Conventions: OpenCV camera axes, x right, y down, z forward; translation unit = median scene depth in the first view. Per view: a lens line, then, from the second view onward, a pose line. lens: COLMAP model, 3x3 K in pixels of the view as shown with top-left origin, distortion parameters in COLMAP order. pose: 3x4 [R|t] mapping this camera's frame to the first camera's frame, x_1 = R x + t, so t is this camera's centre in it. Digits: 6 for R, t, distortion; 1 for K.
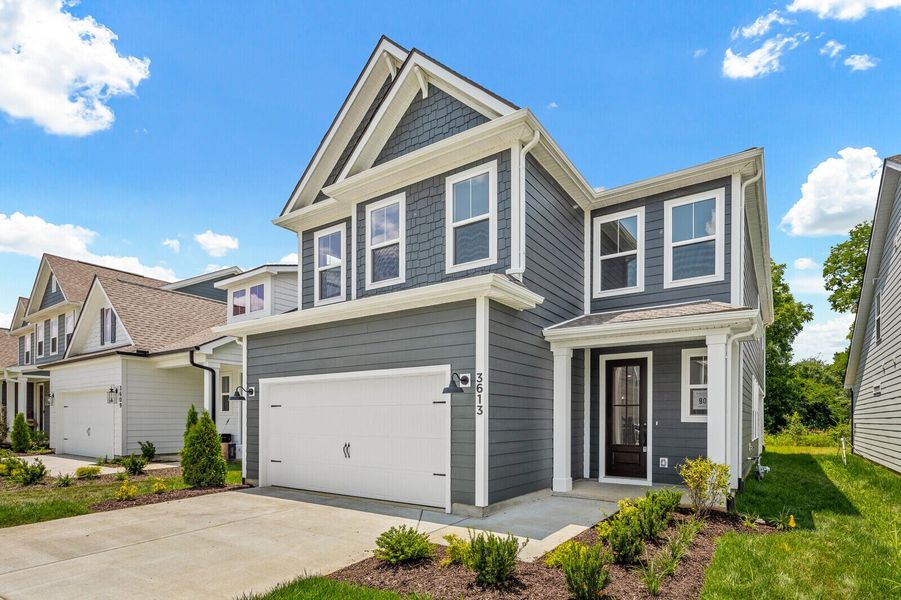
lens RADIAL K [[406.0, 0, 450.6], [0, 406.0, 317.5], [0, 0, 1]] dist [0.001161, -0.000223]
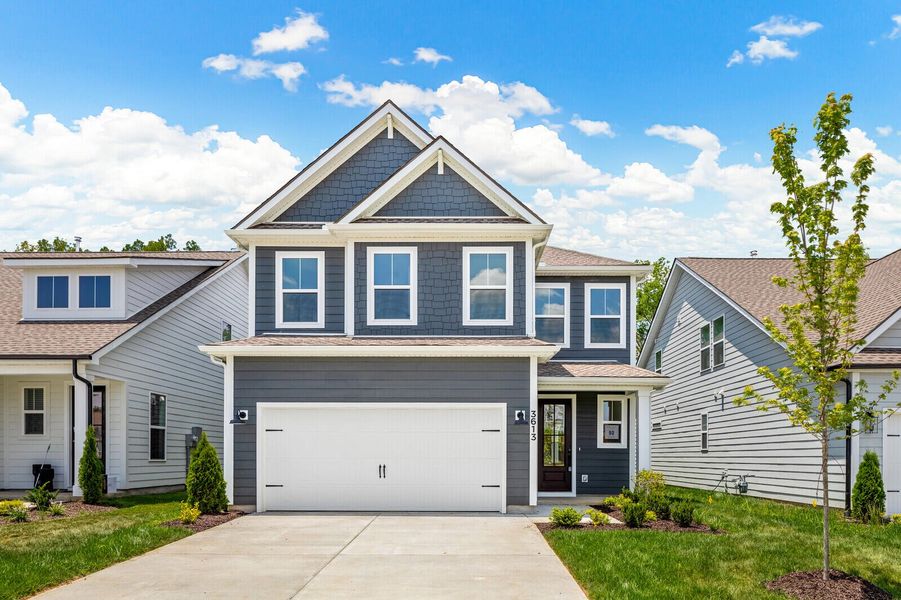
lens RADIAL K [[433.1, 0, 450.5], [0, 433.1, 300.0], [0, 0, 1]] dist [-0.000941, -0.000298]
pose [[0.918864, 0.131757, 0.371925, -0.491222], [-0.099330, 0.989485, -0.105132, -0.036162], [-0.381866, 0.059659, 0.922290, -0.195172]]
